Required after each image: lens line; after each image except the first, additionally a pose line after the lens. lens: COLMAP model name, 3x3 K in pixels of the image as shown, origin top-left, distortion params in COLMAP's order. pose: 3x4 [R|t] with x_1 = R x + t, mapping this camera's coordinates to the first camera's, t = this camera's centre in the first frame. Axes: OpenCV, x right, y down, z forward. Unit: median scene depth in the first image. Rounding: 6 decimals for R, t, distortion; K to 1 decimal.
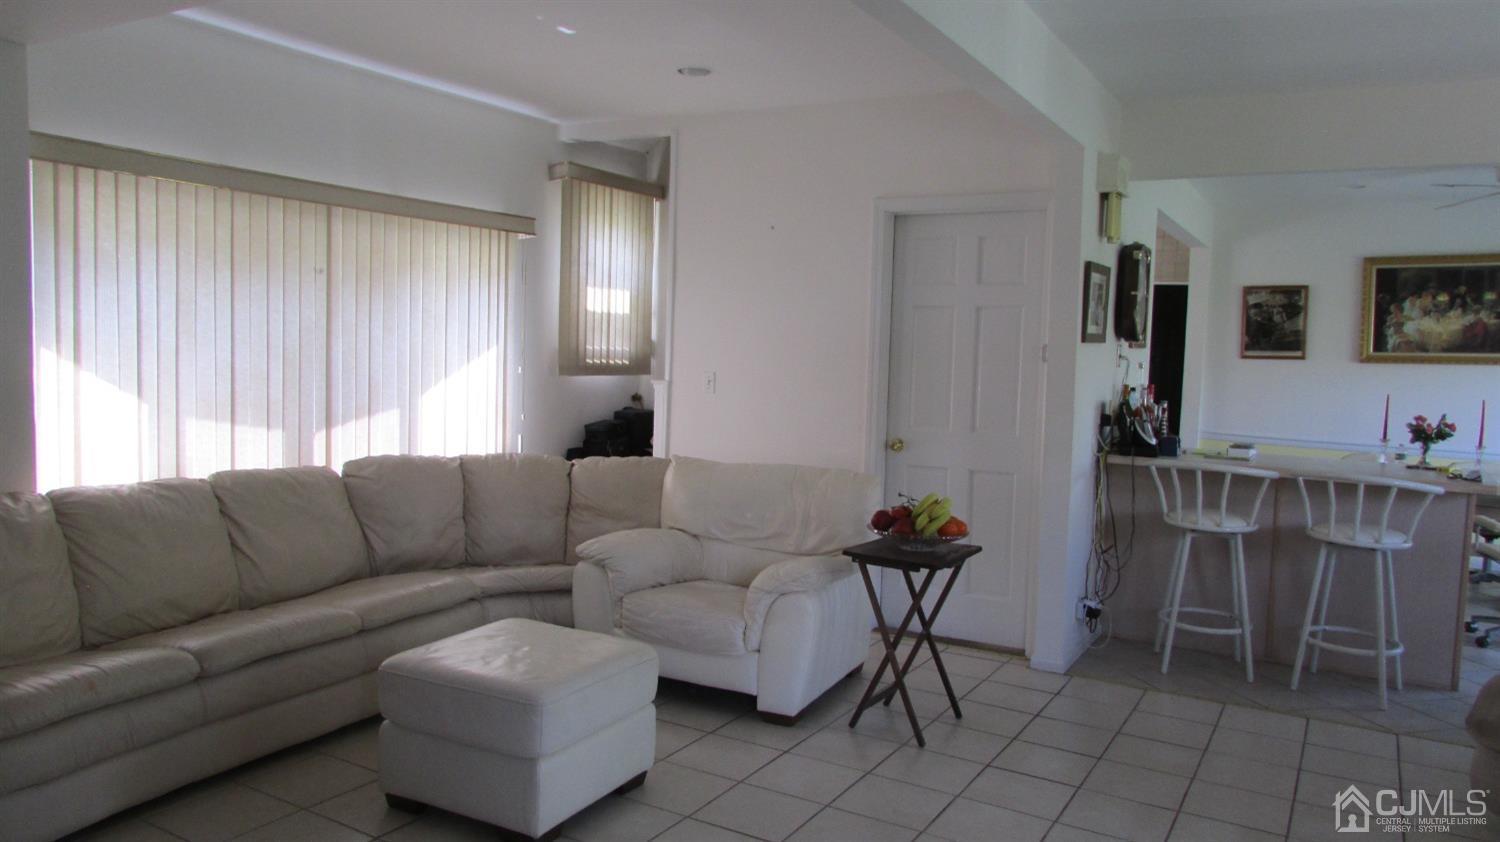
lens RADIAL K [[1077.8, 0, 750.0], [0, 1077.8, 421.0], [0, 0, 1]] dist [-0.011874, -0.002454]
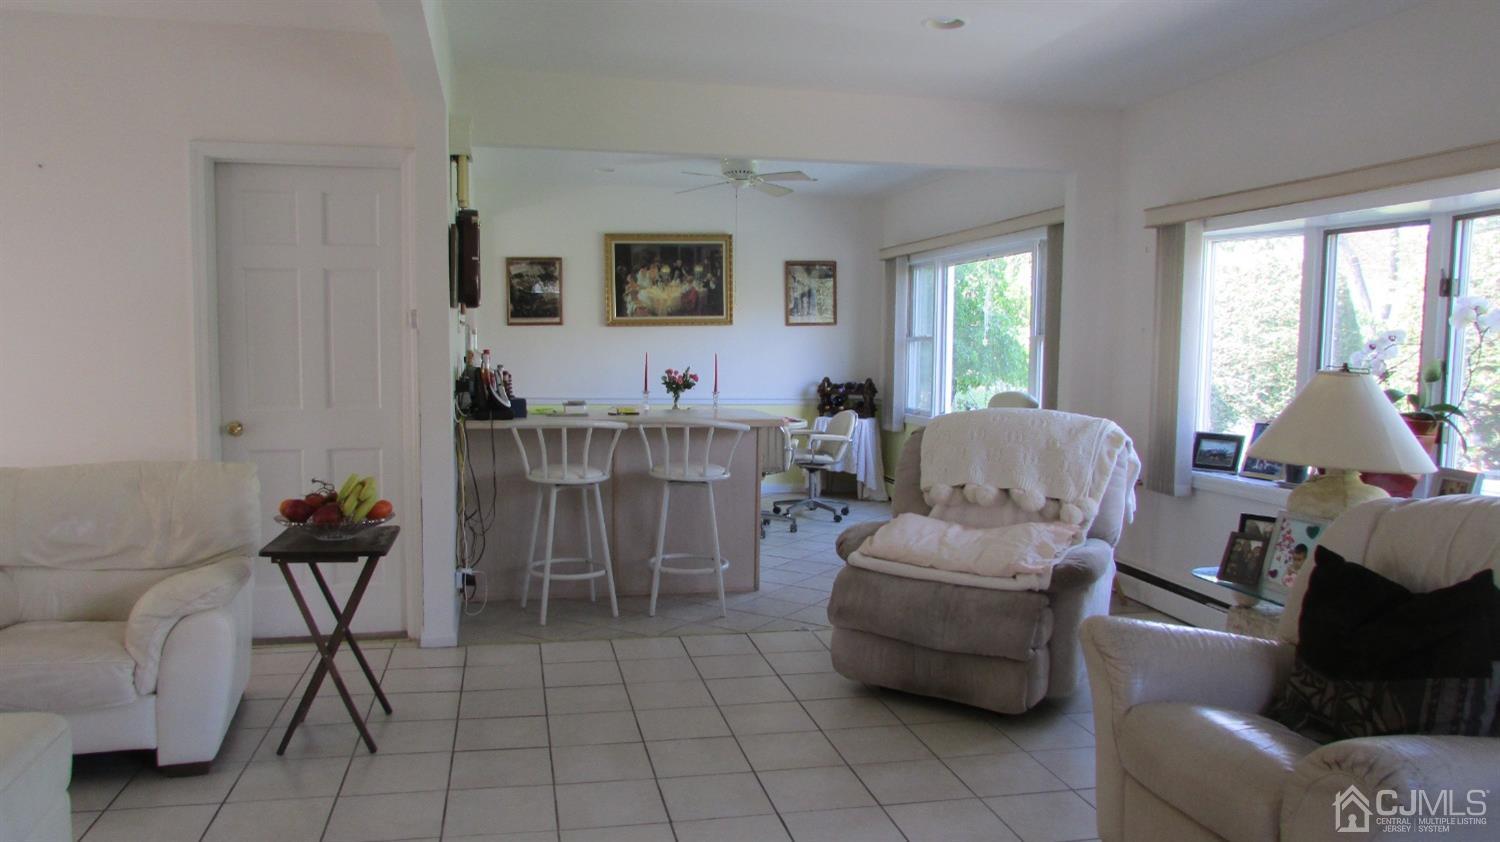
lens RADIAL K [[1077.8, 0, 750.0], [0, 1077.8, 421.0], [0, 0, 1]] dist [-0.011874, -0.002454]
pose [[0.749195, -0.078703, 0.657657, -0.130227], [0.063286, 0.996878, 0.047204, 0.001516], [-0.659319, 0.006256, 0.751837, 0.081316]]
